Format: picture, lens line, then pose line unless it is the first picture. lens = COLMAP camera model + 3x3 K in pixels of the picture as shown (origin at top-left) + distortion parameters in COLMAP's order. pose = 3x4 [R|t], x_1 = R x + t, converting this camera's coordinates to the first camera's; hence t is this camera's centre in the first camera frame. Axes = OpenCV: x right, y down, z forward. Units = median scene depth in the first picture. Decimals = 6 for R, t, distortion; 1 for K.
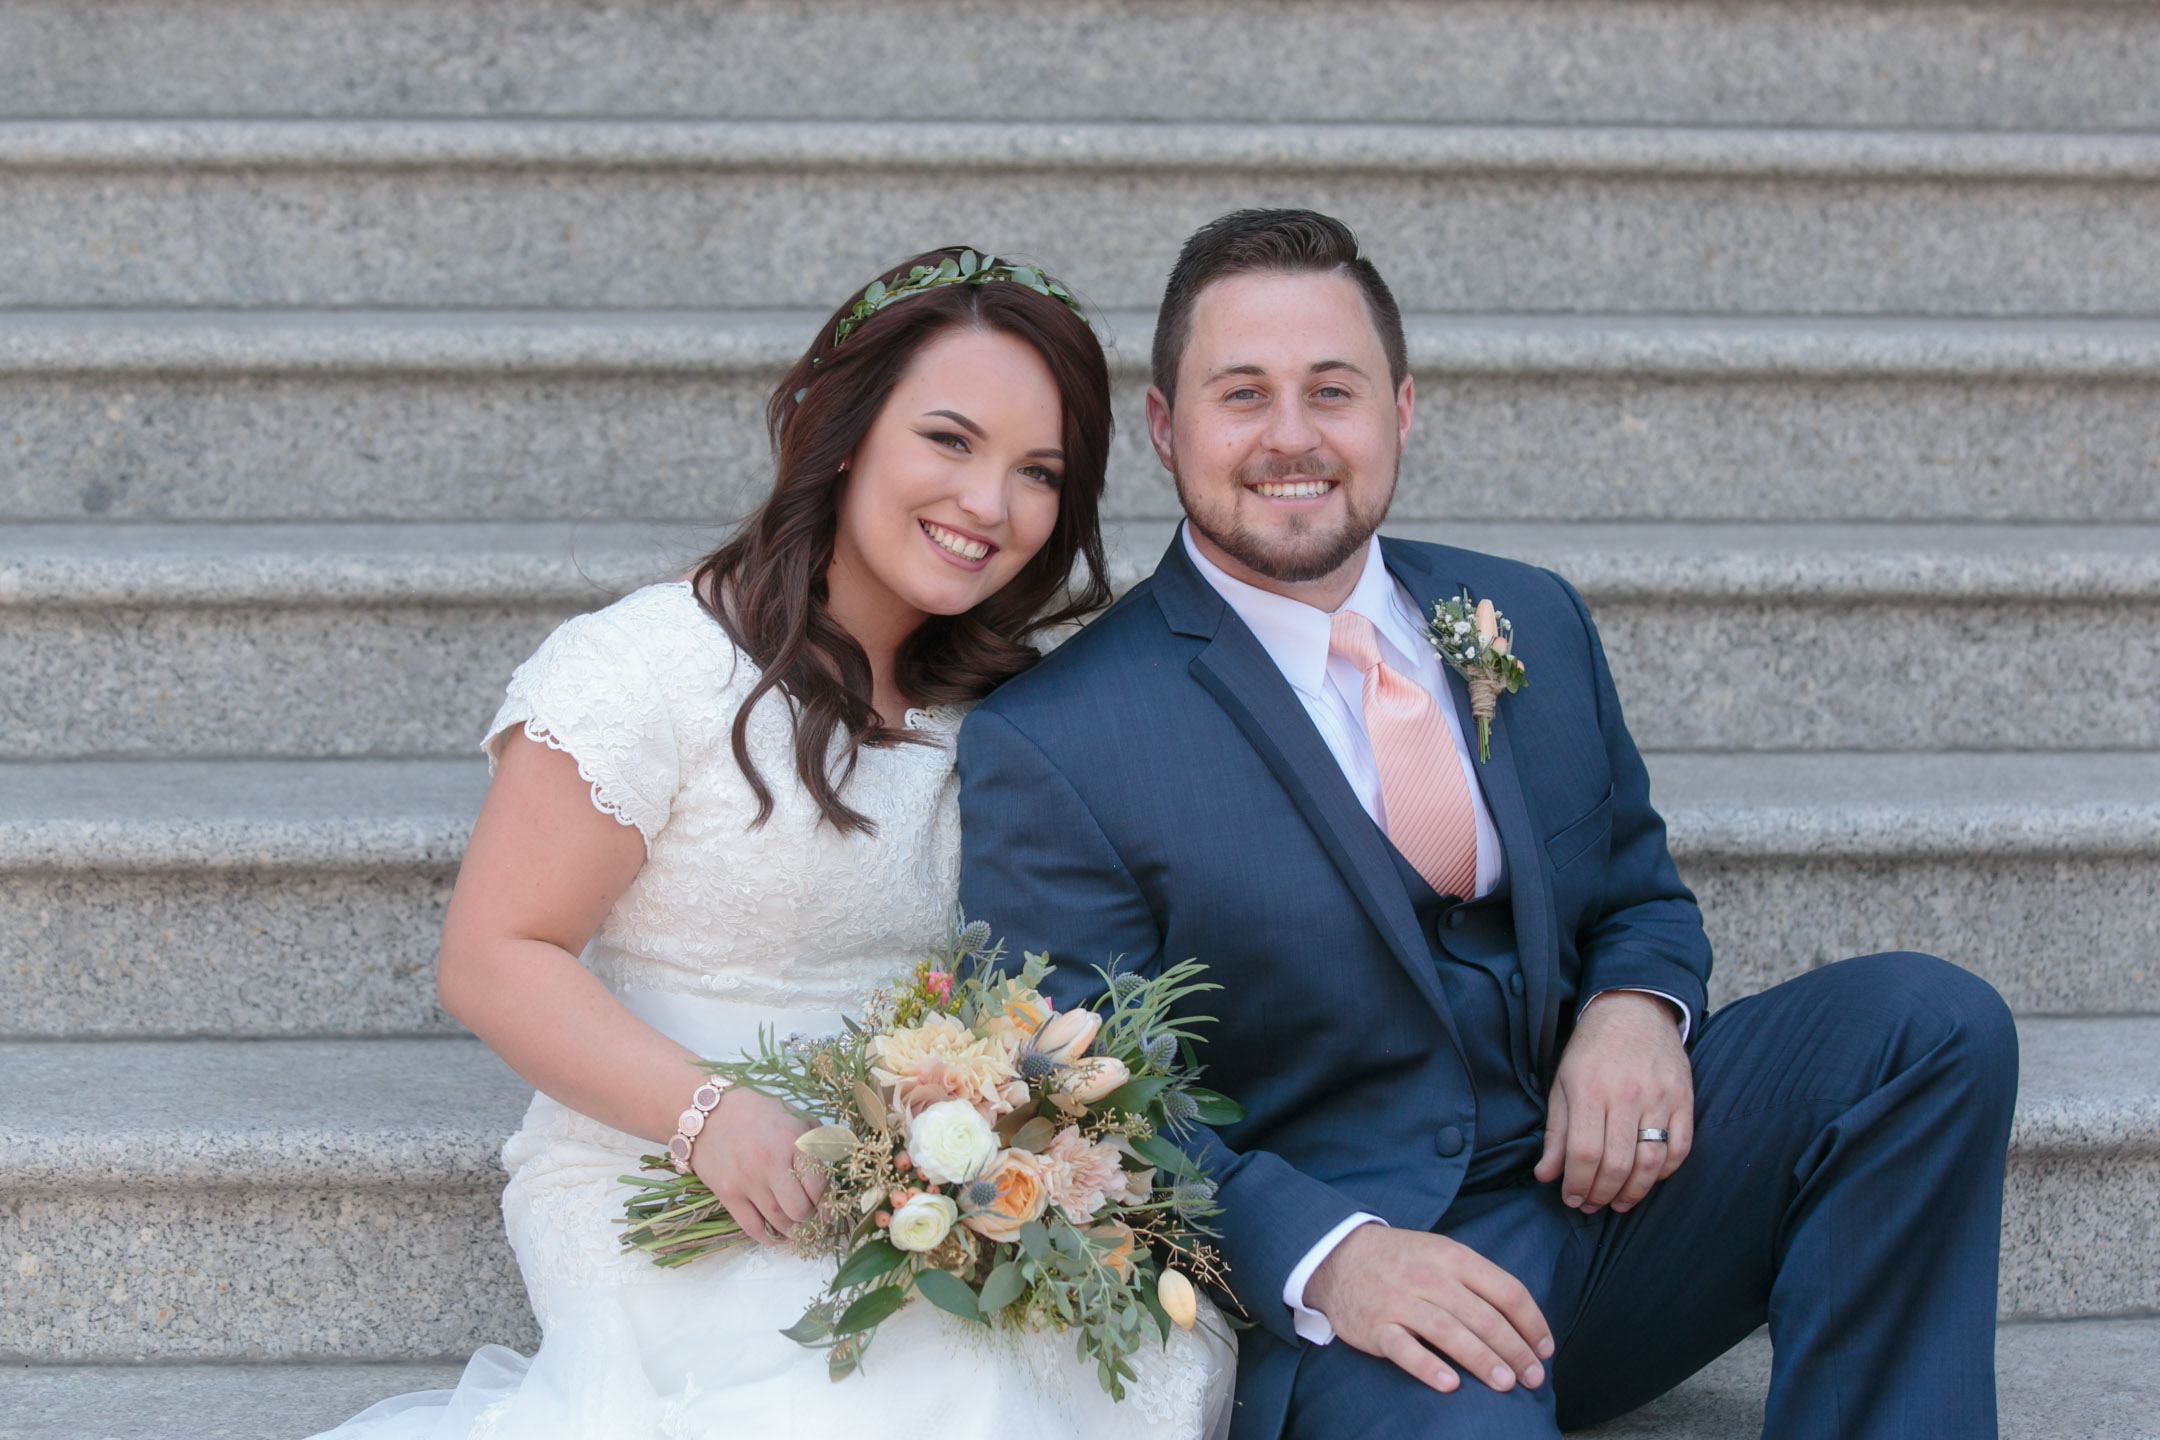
lens RADIAL K [[5467.5, 0, 1021.7], [0, 5467.5, 725.0], [0, 0, 1]] dist [0.034984, 0.155582]
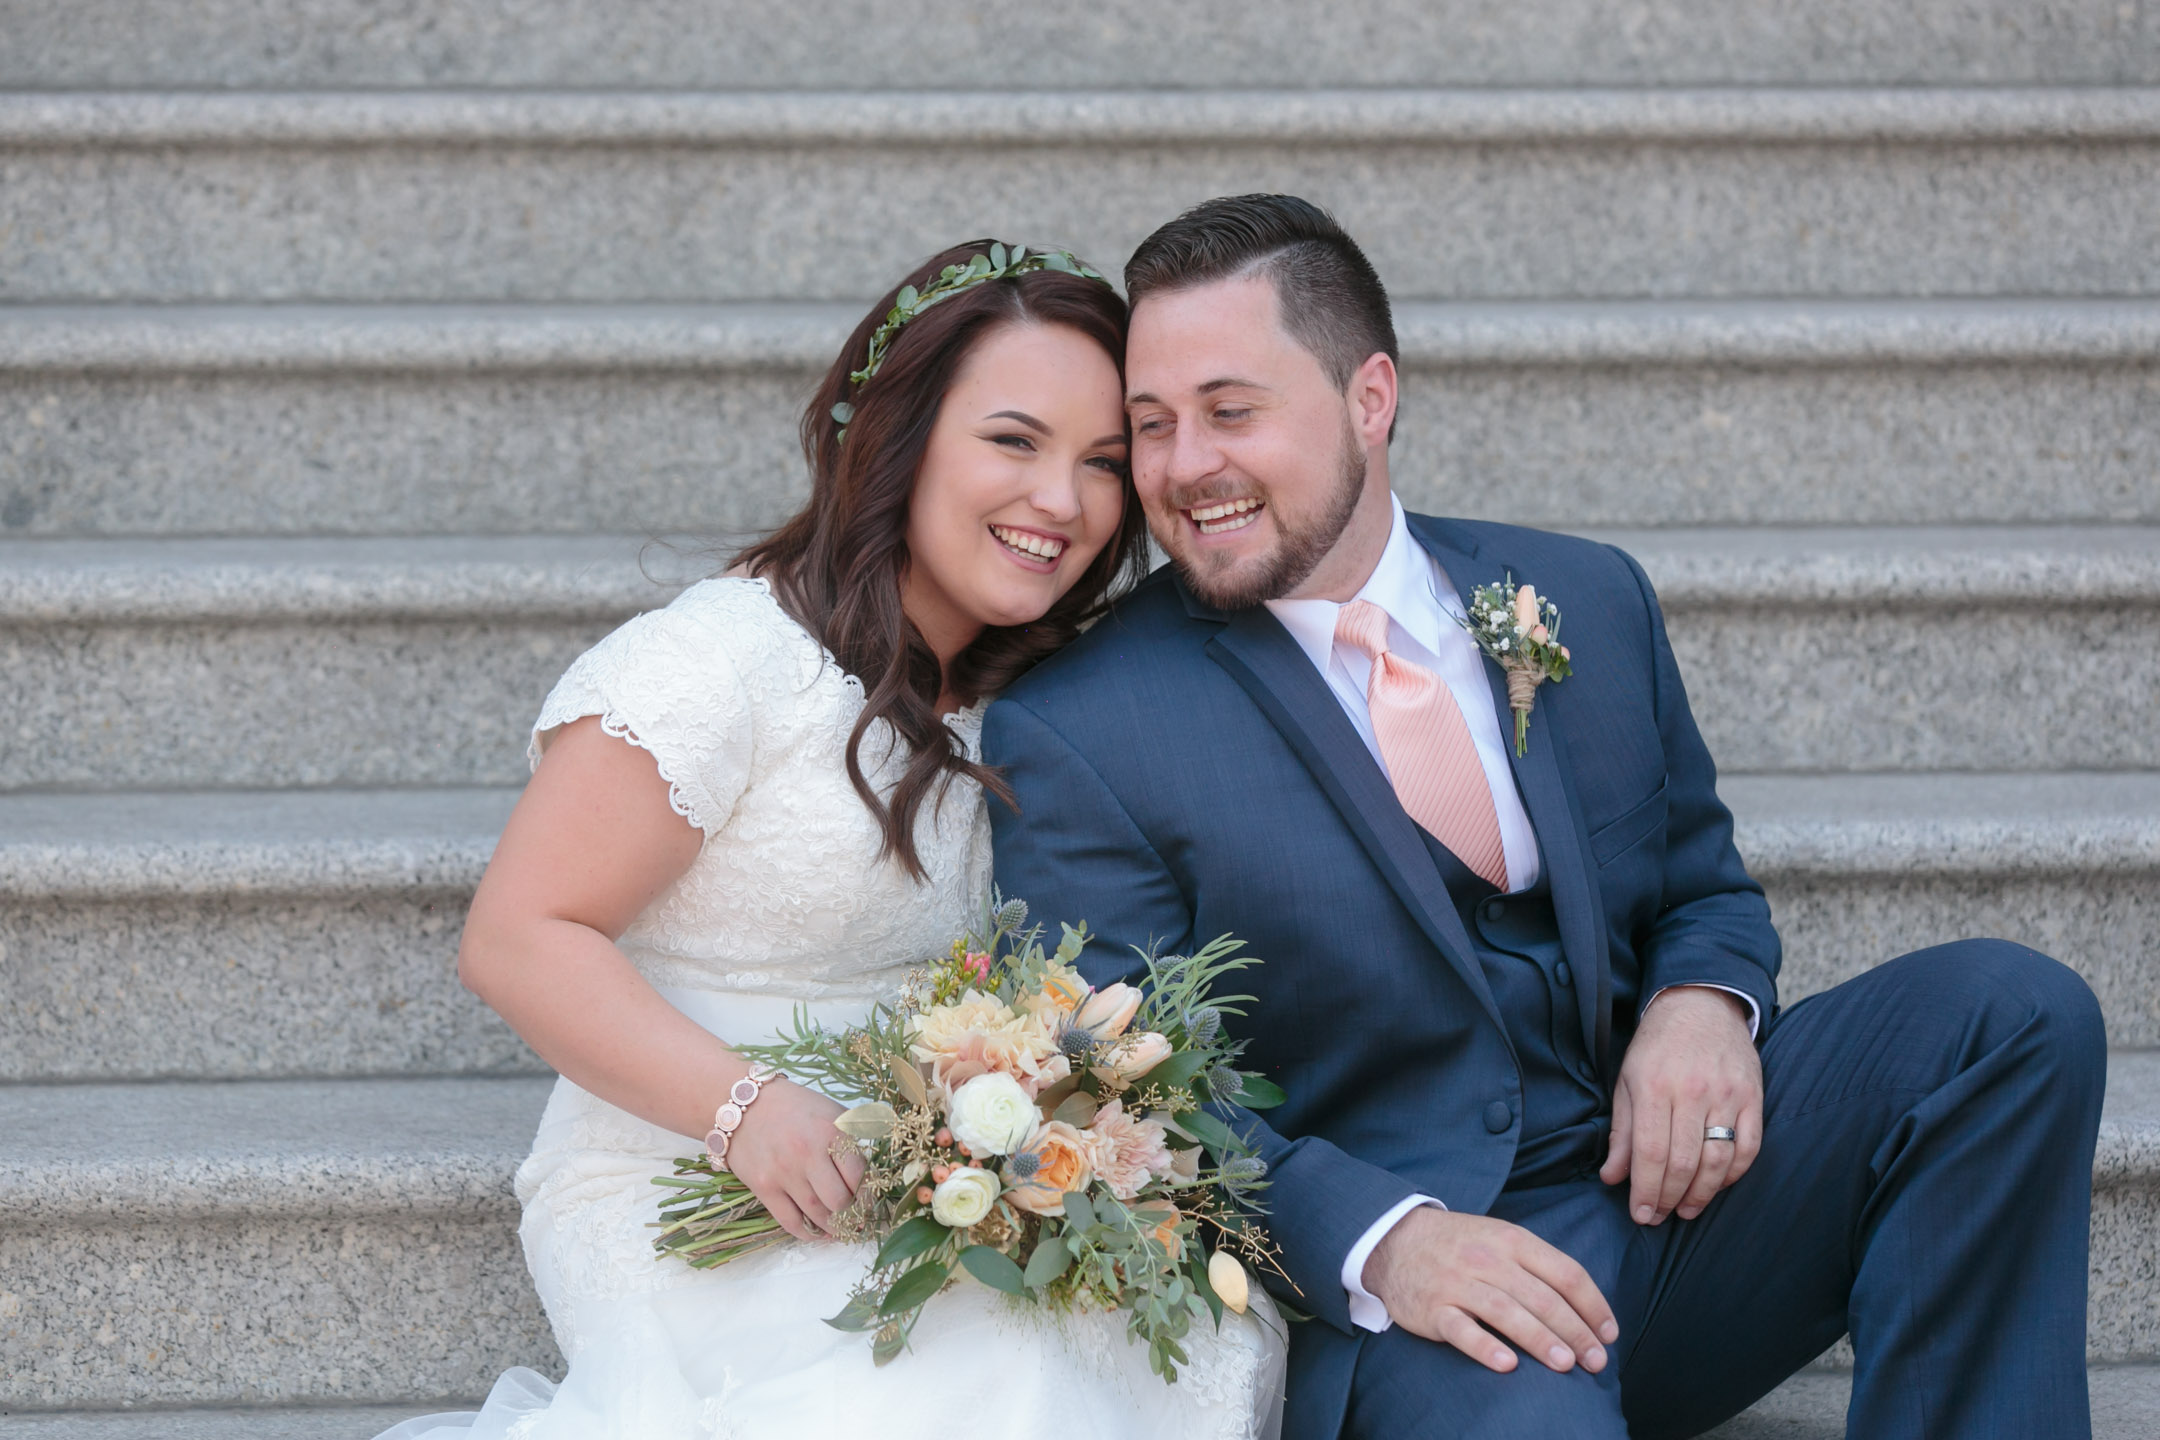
lens RADIAL K [[7738.3, 0, 1080.0], [0, 7738.3, 720.0], [0, 0, 1]] dist [0.614507, -0.747725]
pose [[0.999811, -0.010274, 0.016495, -0.015930], [0.010751, 0.999519, -0.029105, 0.033893], [-0.016188, 0.029277, 0.999440, -0.305143]]
